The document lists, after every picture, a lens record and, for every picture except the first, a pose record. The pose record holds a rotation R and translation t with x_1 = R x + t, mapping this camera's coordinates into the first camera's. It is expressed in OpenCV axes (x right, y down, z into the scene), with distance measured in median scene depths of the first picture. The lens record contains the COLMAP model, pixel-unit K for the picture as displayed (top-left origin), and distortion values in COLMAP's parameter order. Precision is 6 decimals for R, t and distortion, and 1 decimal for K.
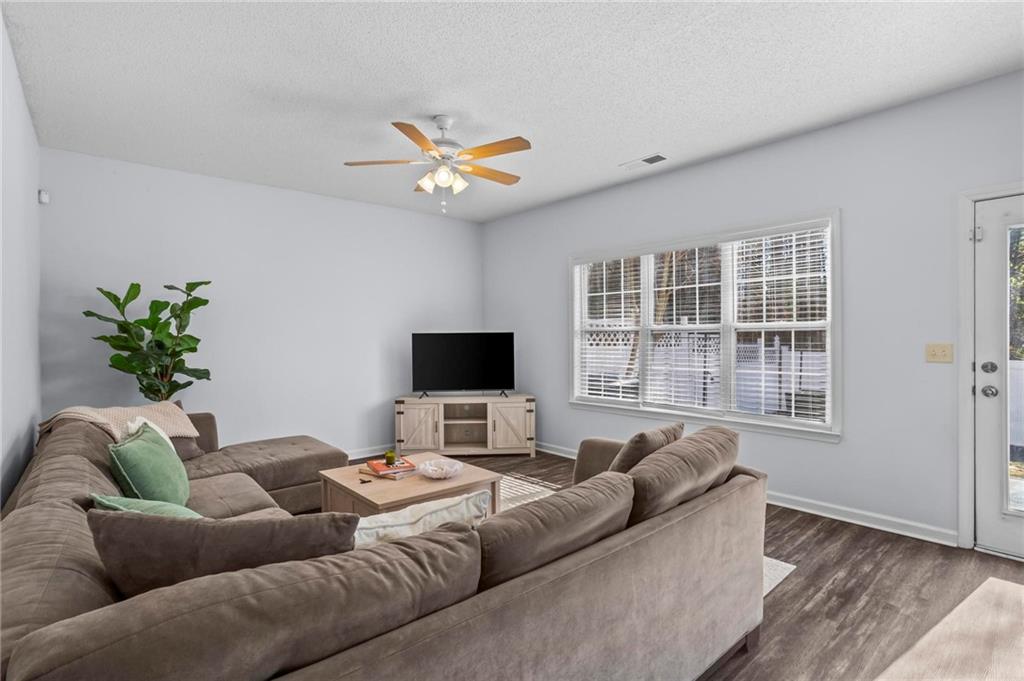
lens RADIAL K [[497.5, 0, 505.4], [0, 497.5, 337.2], [0, 0, 1]] dist [-0.051872, 0.031573]
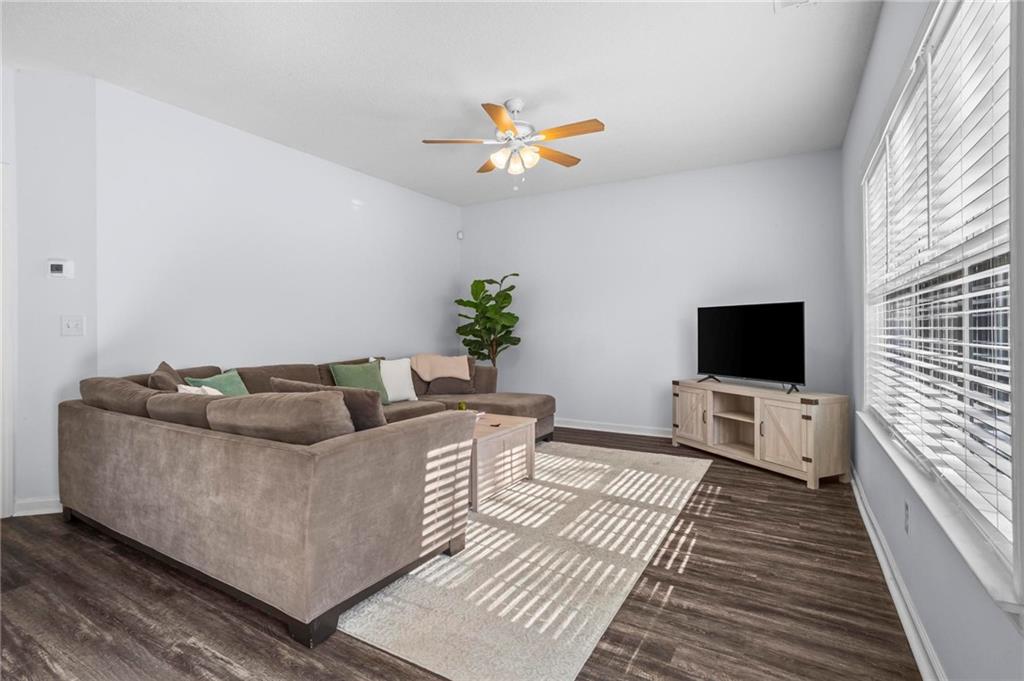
lens RADIAL K [[497.5, 0, 505.4], [0, 497.5, 337.2], [0, 0, 1]] dist [-0.051872, 0.031573]
pose [[0.311804, 0.018939, -0.949958, 0.552558], [0.001368, 0.999791, 0.020382, 0.027419], [0.950146, -0.007655, 0.311713, 0.418241]]
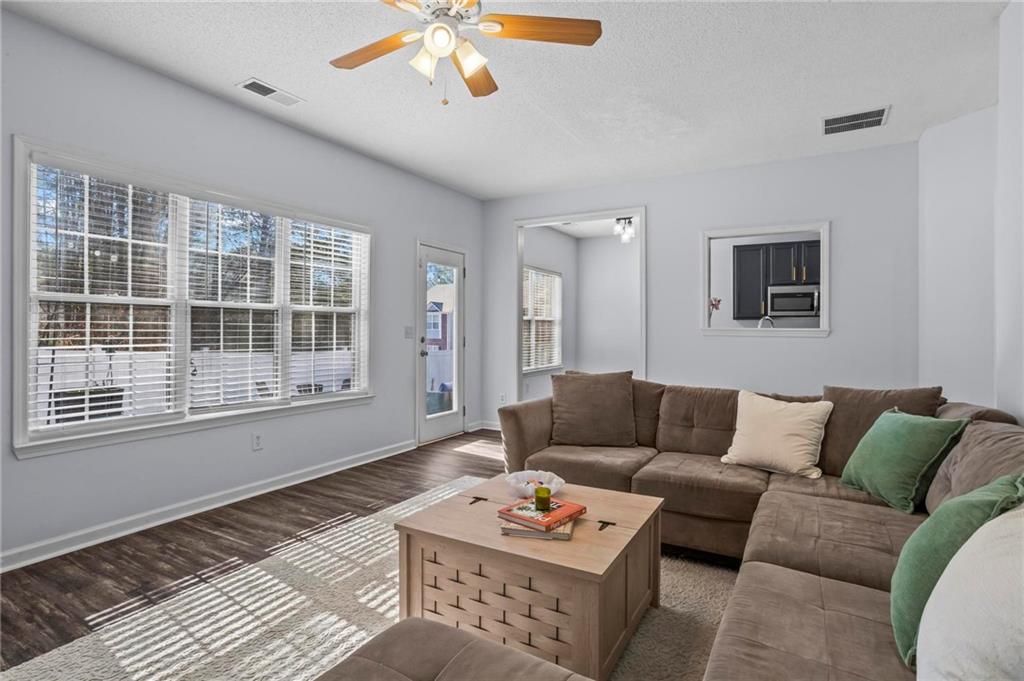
lens RADIAL K [[506.3, 0, 515.5], [0, 506.3, 338.5], [0, 0, 1]] dist [0.029812, 0.000141]
pose [[-0.318682, -0.036923, 0.947142, -0.494521], [-0.027246, 0.999185, 0.029784, -0.003450], [-0.947470, -0.016314, -0.319428, 0.714038]]
